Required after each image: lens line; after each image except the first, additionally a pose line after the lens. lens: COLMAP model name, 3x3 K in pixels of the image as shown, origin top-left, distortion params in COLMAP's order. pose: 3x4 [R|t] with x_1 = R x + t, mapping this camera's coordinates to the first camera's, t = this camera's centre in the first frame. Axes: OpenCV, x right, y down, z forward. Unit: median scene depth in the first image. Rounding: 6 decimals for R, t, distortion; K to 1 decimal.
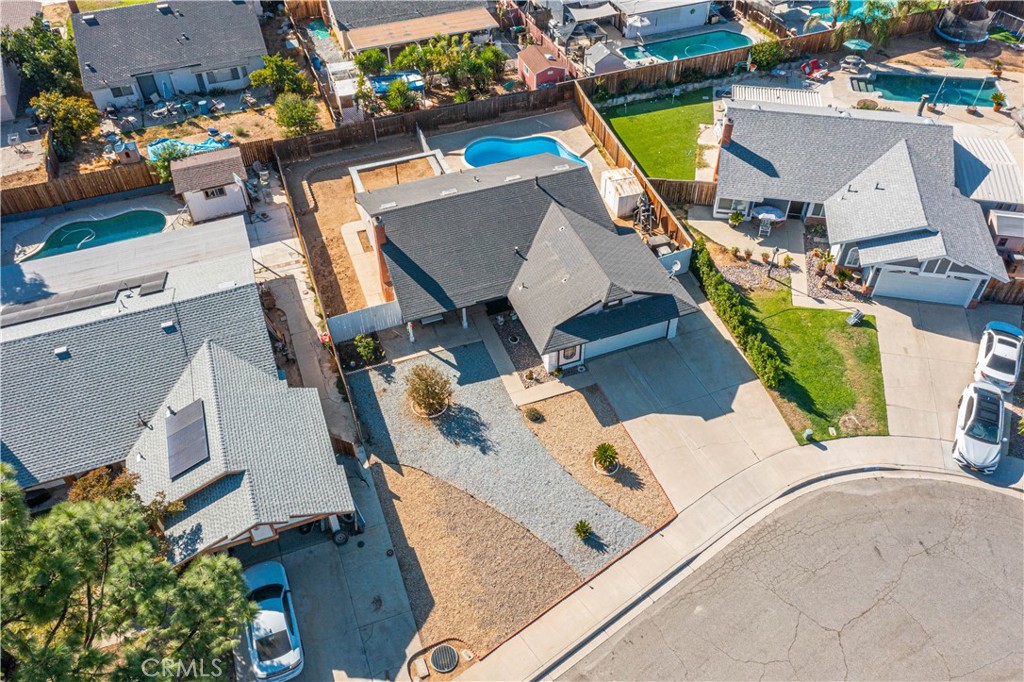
lens RADIAL K [[800.1, 0, 510.5], [0, 800.1, 338.4], [0, 0, 1]] dist [0.000027, 0.009121]
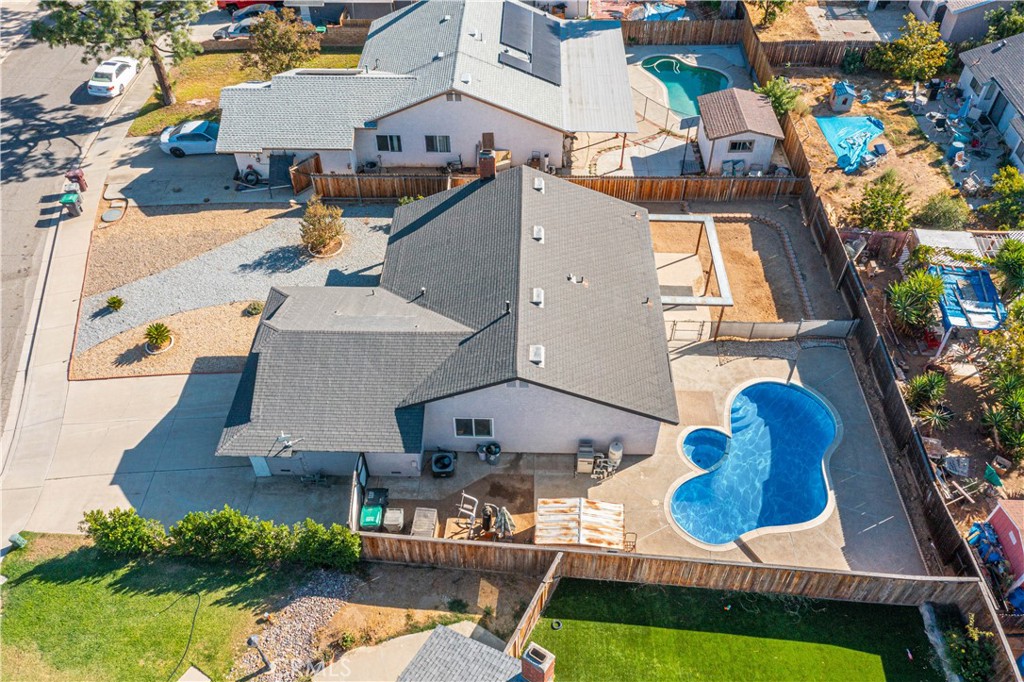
lens RADIAL K [[786.9, 0, 506.3], [0, 786.9, 344.8], [0, 0, 1]] dist [0.006472, 0.008981]
pose [[-0.375951, 0.686832, -0.622031, 0.469528], [-0.640328, 0.292662, 0.710161, -0.665515], [0.669806, 0.665290, 0.329771, 0.824728]]
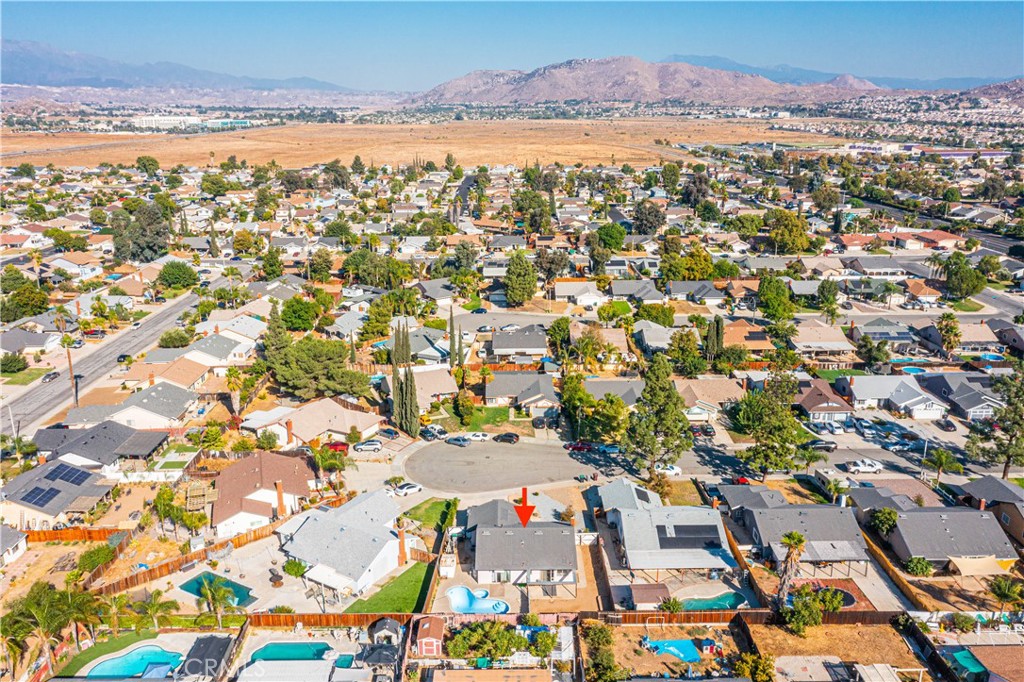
lens RADIAL K [[807.4, 0, 508.6], [0, 807.4, 335.0], [0, 0, 1]] dist [0.007453, 0.010388]
pose [[-0.938038, -0.075138, 0.338288, -0.758727], [0.258139, 0.499767, 0.826799, -2.474862], [-0.231189, 0.862895, -0.449404, 1.612673]]
